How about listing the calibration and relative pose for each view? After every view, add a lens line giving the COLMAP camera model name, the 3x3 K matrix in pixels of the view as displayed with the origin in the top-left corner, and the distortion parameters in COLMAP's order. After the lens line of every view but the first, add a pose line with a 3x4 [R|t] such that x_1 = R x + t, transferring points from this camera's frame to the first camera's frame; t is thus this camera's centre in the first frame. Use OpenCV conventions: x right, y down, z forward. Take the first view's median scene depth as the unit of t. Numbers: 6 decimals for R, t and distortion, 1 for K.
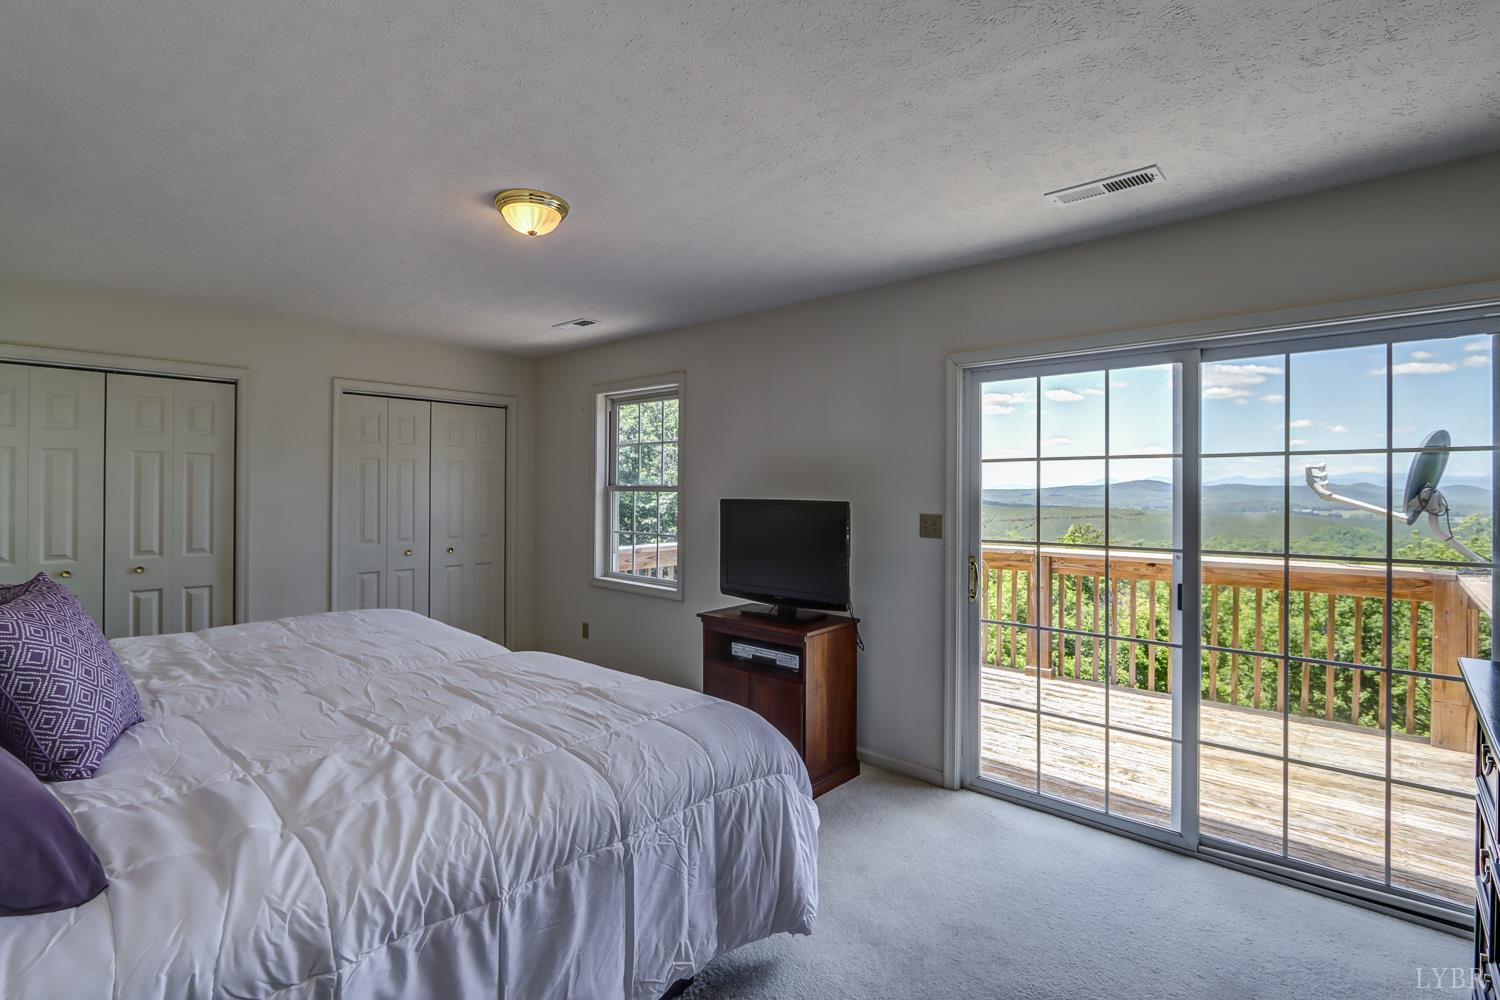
lens RADIAL K [[734.5, 0, 732.1], [0, 734.5, 456.2], [0, 0, 1]] dist [-0.014286, 0.000290]
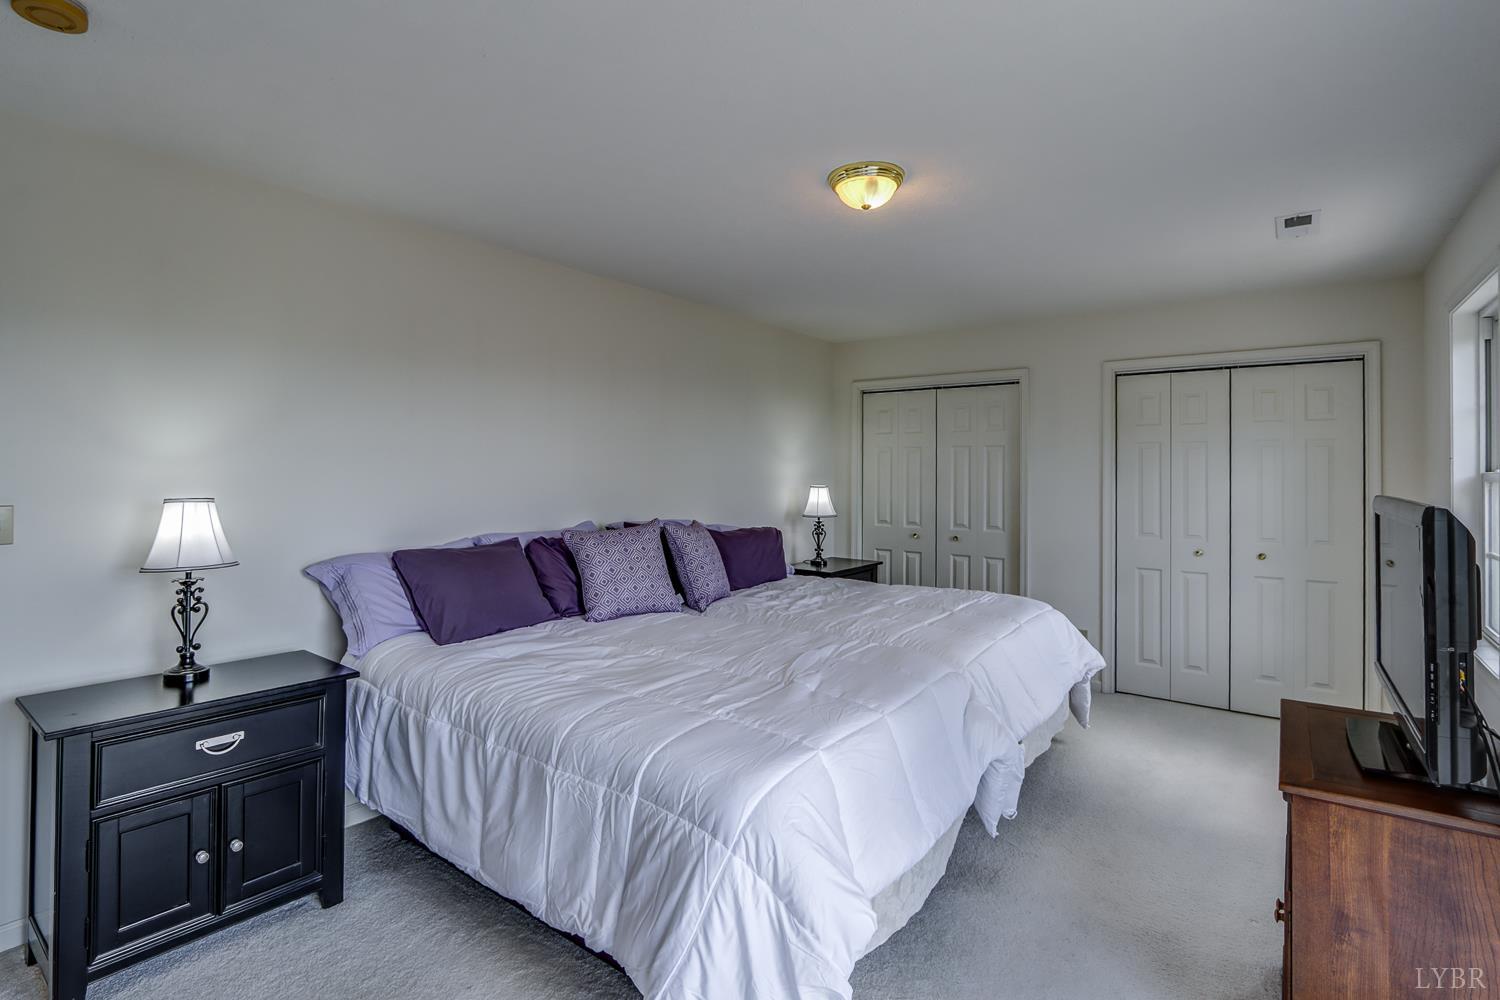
lens RADIAL K [[734.5, 0, 732.1], [0, 734.5, 456.2], [0, 0, 1]] dist [-0.014286, 0.000290]
pose [[0.061346, -0.022968, -0.997852, 0.455536], [0.036675, 0.999112, -0.020742, 0.022758], [0.997443, -0.035323, 0.062134, 0.524539]]
